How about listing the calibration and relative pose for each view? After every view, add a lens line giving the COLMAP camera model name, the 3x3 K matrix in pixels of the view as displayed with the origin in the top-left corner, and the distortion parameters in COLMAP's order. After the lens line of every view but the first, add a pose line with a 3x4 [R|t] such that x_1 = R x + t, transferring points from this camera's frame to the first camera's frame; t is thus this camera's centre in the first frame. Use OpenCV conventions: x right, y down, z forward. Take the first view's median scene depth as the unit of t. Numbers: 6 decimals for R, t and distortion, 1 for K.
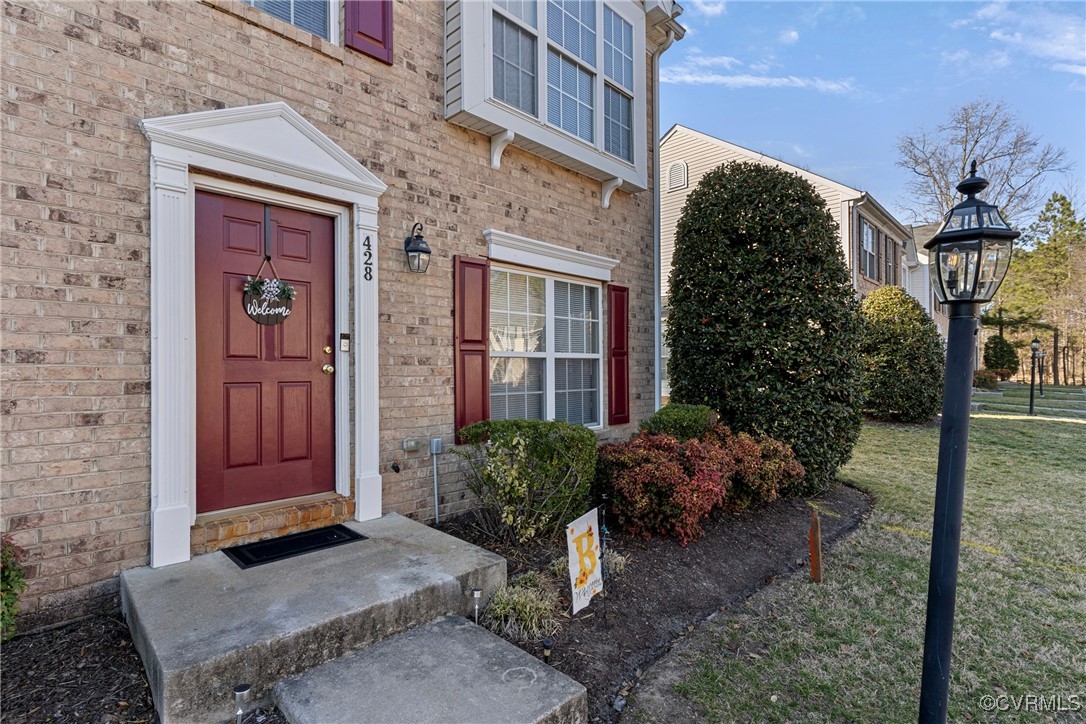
lens RADIAL K [[536.8, 0, 501.4], [0, 536.8, 363.5], [0, 0, 1]] dist [0.000131, -0.000629]
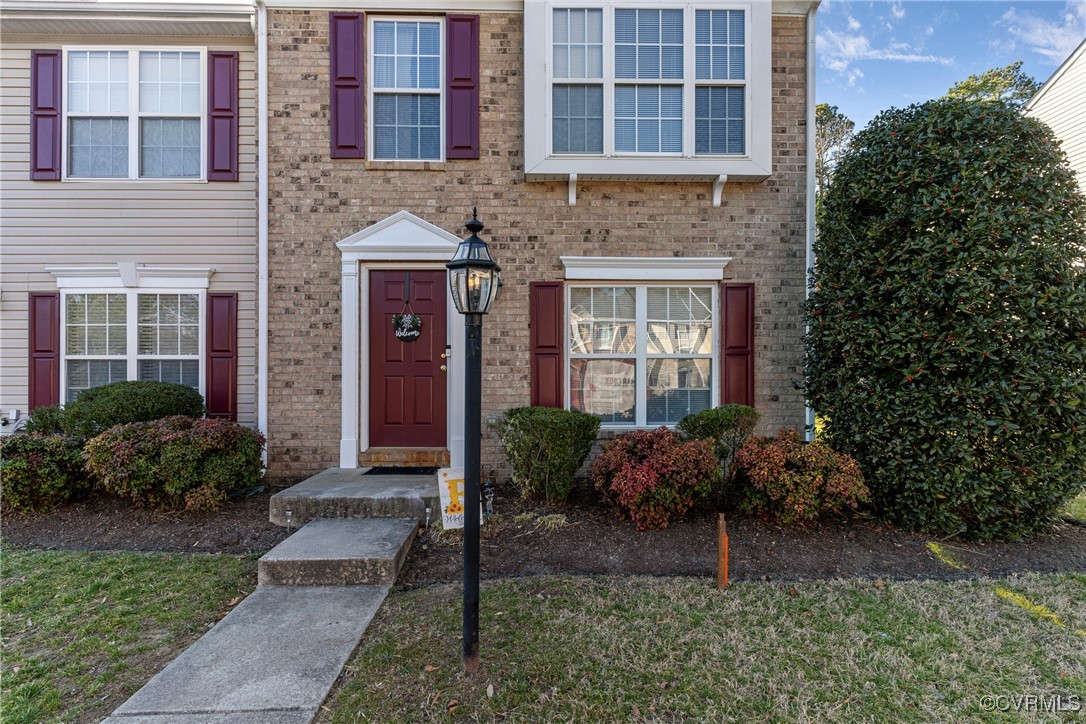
lens RADIAL K [[471.9, 0, 456.1], [0, 471.9, 367.4], [0, 0, 1]] dist [0.001204, 0.000320]
pose [[0.704713, -0.003623, -0.709483, 0.645439], [0.004619, 0.999989, -0.000518, 0.008502], [0.709477, -0.002912, 0.704722, 0.055830]]
